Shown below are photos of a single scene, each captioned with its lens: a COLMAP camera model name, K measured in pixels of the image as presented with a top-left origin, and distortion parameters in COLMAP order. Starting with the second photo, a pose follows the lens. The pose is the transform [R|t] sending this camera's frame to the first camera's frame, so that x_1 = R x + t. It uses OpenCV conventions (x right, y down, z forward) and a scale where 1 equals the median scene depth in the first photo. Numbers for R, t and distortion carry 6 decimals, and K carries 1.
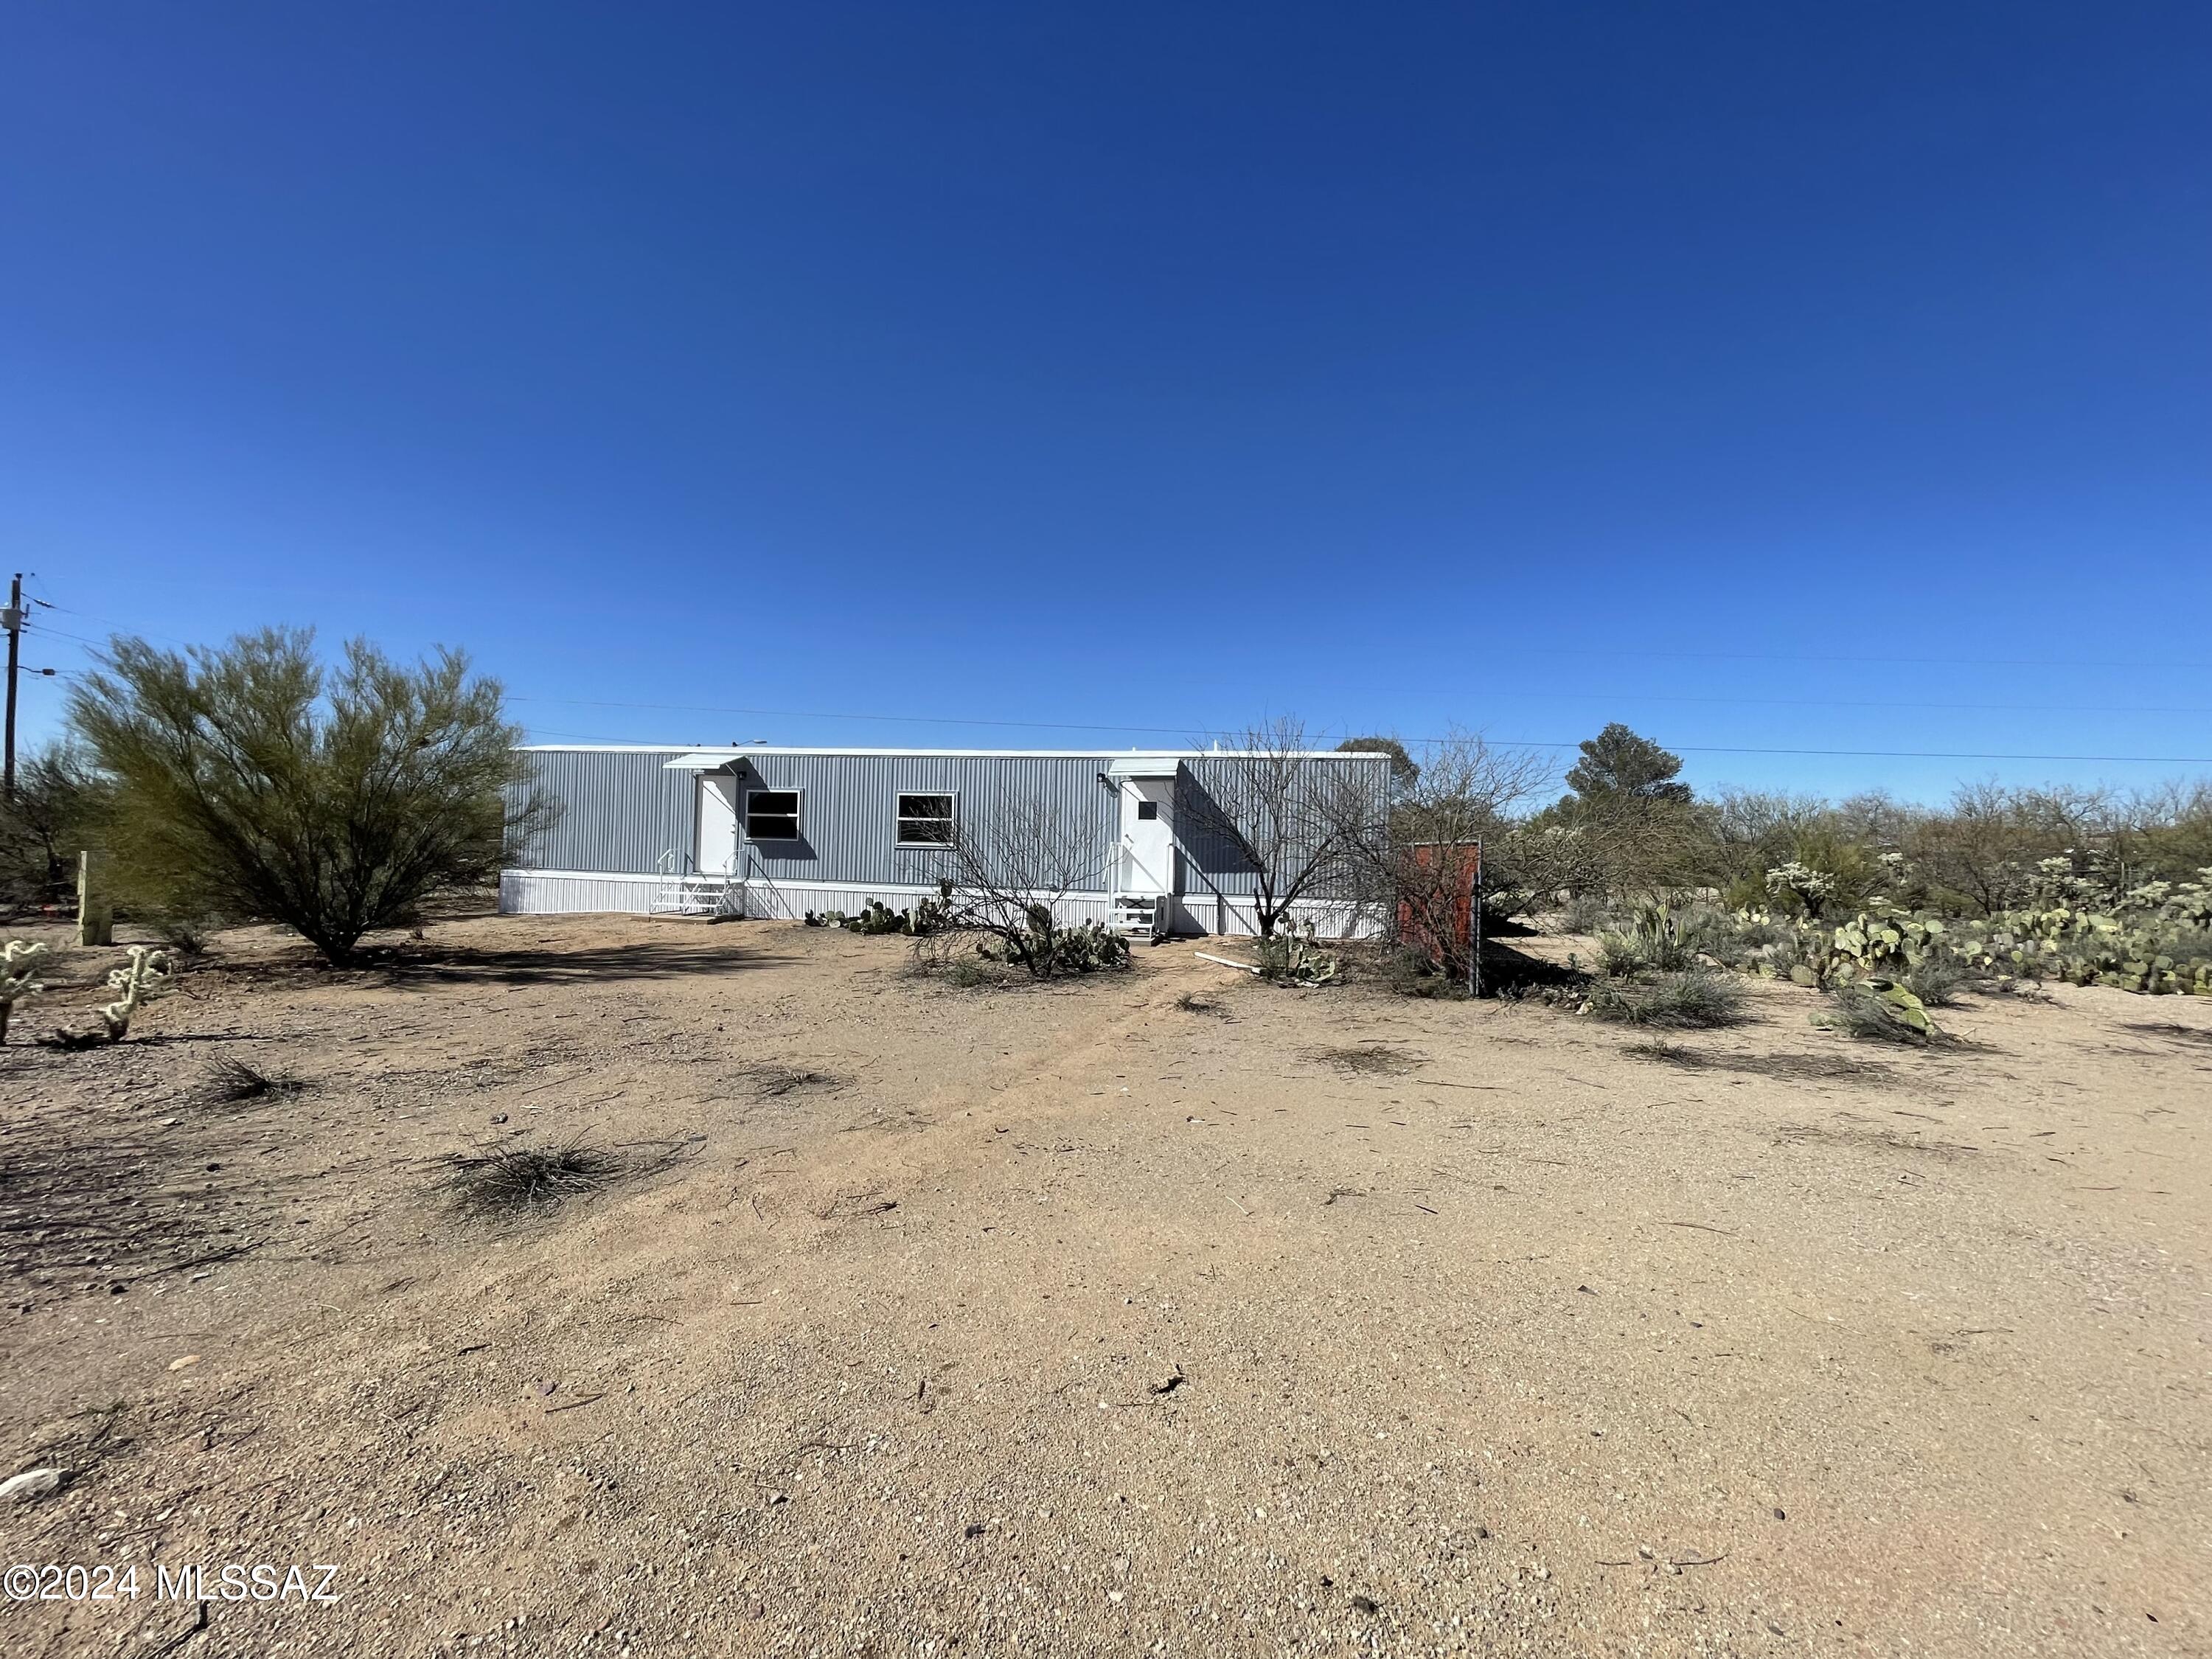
lens RADIAL K [[893.8, 0, 1115.5], [0, 893.8, 830.4], [0, 0, 1]] dist [0.000853, -0.000502]
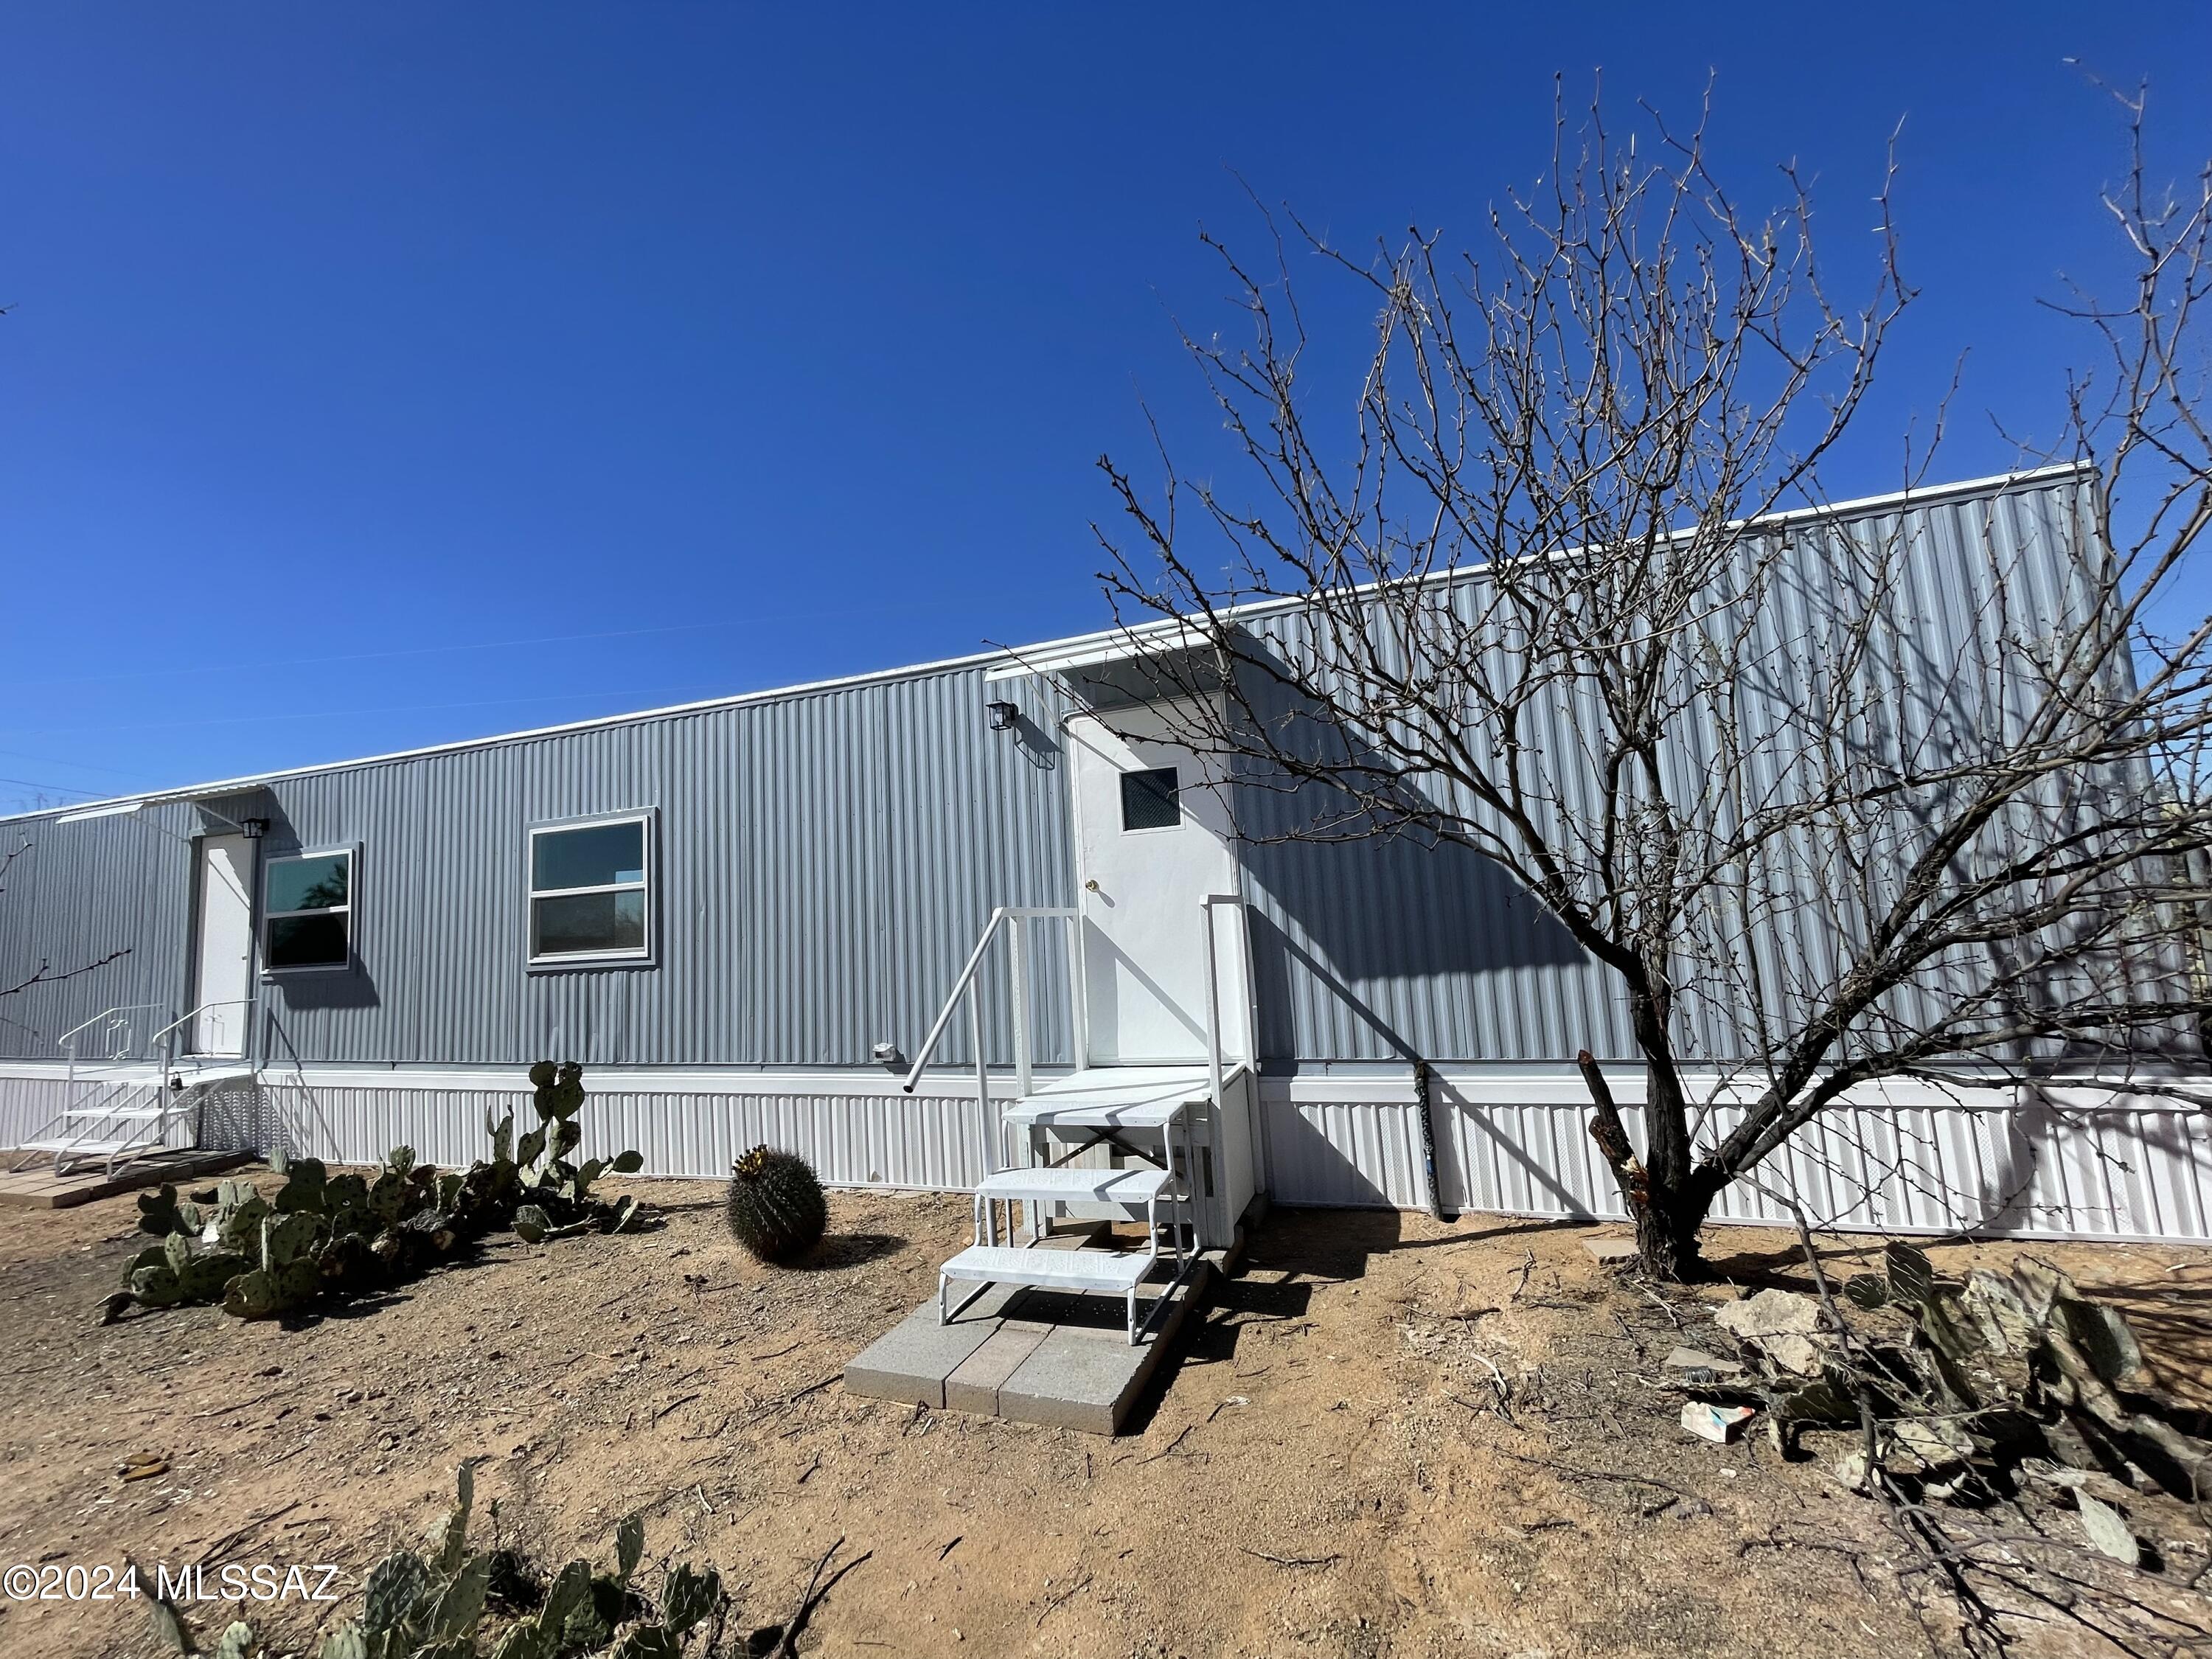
lens RADIAL K [[893.8, 0, 1102.0], [0, 893.8, 821.7], [0, 0, 1]] dist [0.000853, -0.000502]
pose [[0.981960, -0.099513, -0.160784, 0.069318], [0.083621, 0.991184, -0.102771, 0.016947], [0.169594, 0.087472, 0.981624, 0.693001]]
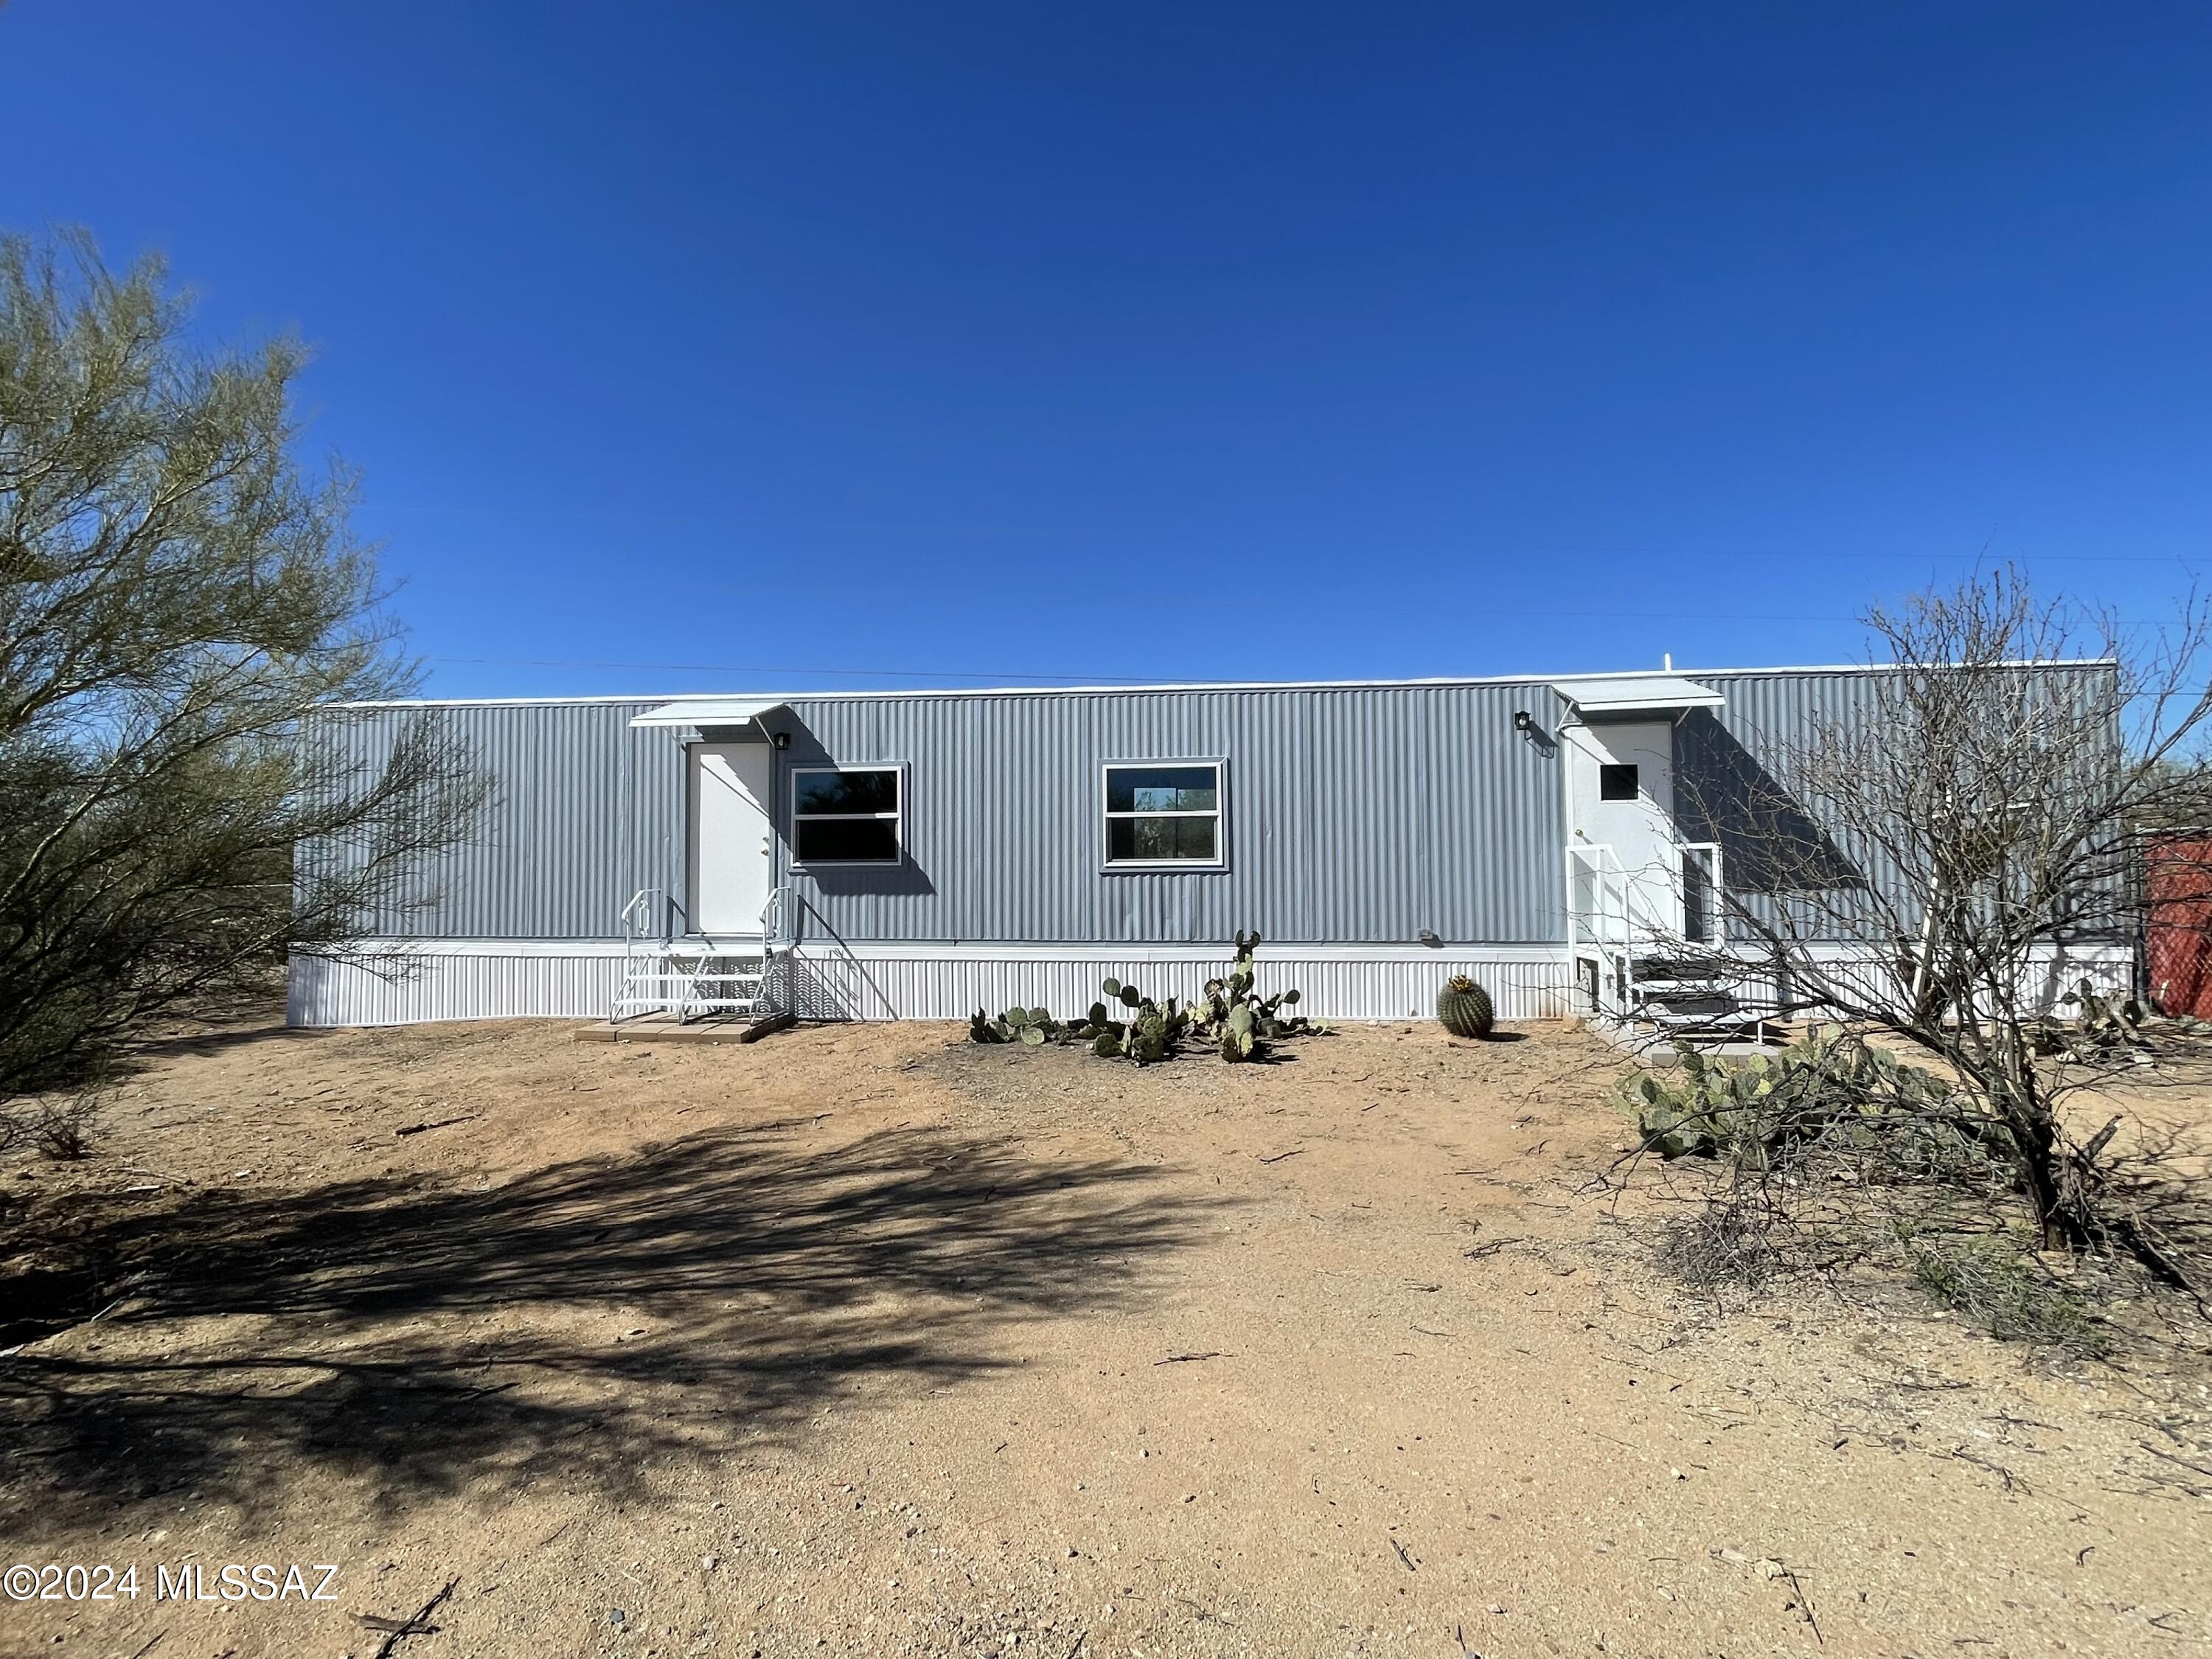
lens RADIAL K [[1046.2, 0, 1112.9], [0, 1046.2, 825.4], [0, 0, 1]] dist [0.000945, -0.000230]
pose [[0.997077, -0.031229, 0.069735, -0.295720], [0.032721, 0.999257, -0.020358, 0.005509], [-0.069048, 0.022580, 0.997358, 0.424056]]
